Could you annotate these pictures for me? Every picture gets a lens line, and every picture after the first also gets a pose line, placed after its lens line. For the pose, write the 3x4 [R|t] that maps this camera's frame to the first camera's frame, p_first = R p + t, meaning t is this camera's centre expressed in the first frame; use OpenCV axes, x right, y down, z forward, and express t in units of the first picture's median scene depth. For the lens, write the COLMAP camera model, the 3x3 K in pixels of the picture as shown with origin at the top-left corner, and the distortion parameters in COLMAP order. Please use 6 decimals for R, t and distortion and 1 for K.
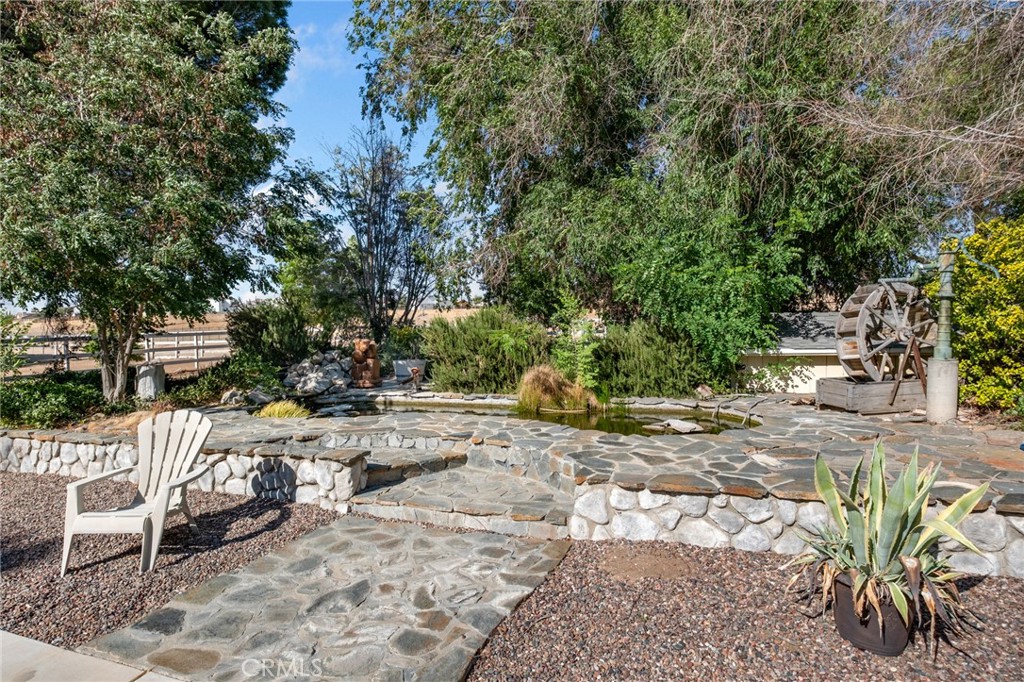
lens RADIAL K [[553.0, 0, 506.2], [0, 553.0, 325.0], [0, 0, 1]] dist [-0.007760, 0.000032]
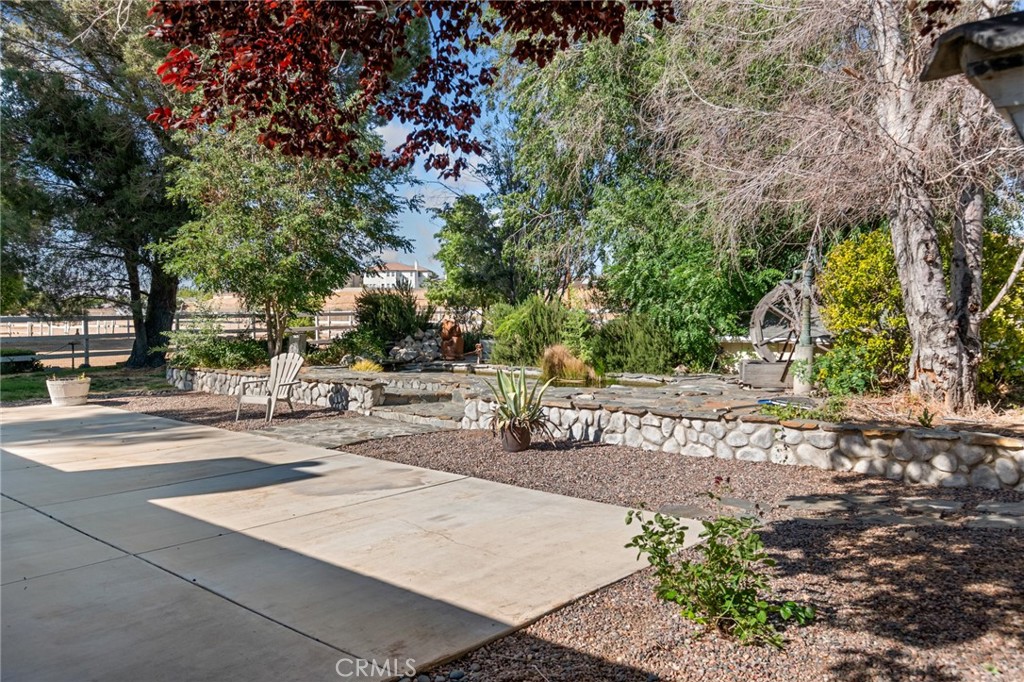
lens RADIAL K [[774.6, 0, 510.9], [0, 774.6, 337.7], [0, 0, 1]] dist [-0.011944, -0.002248]
pose [[0.934507, 0.032862, -0.354424, 0.817105], [-0.019148, 0.998928, 0.042134, -0.018588], [0.355429, -0.032588, 0.934135, -0.934381]]
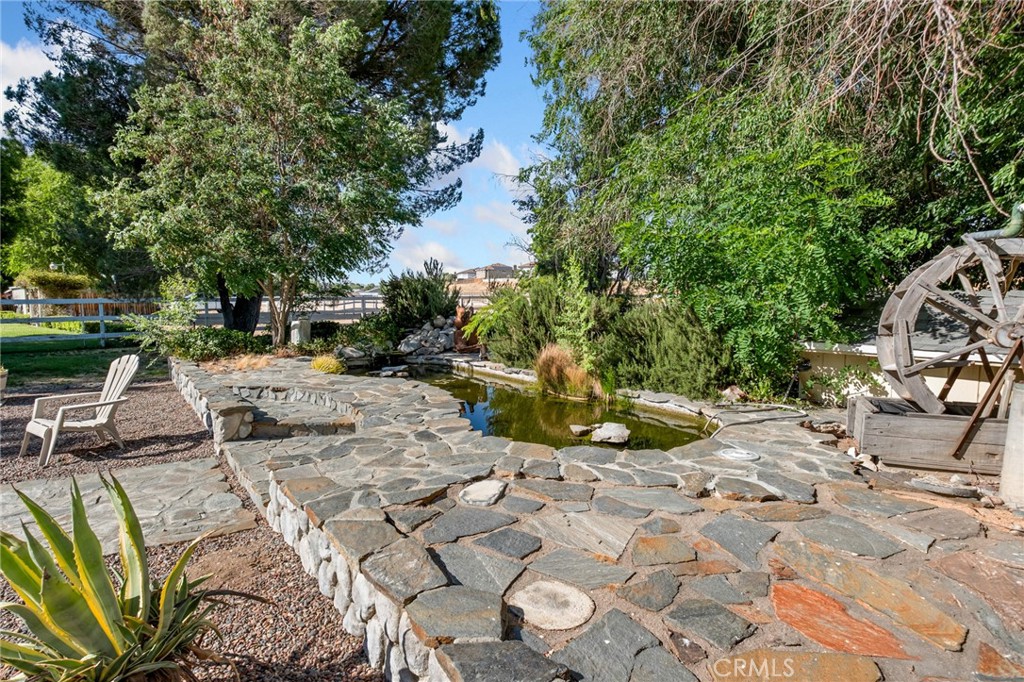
lens RADIAL K [[537.4, 0, 512.9], [0, 537.4, 345.0], [0, 0, 1]] dist [-0.004643, -0.000883]
pose [[0.838127, 0.076870, -0.540031, 0.666505], [-0.023917, 0.994247, 0.104406, -0.019126], [0.544950, -0.074589, 0.835144, 0.327255]]
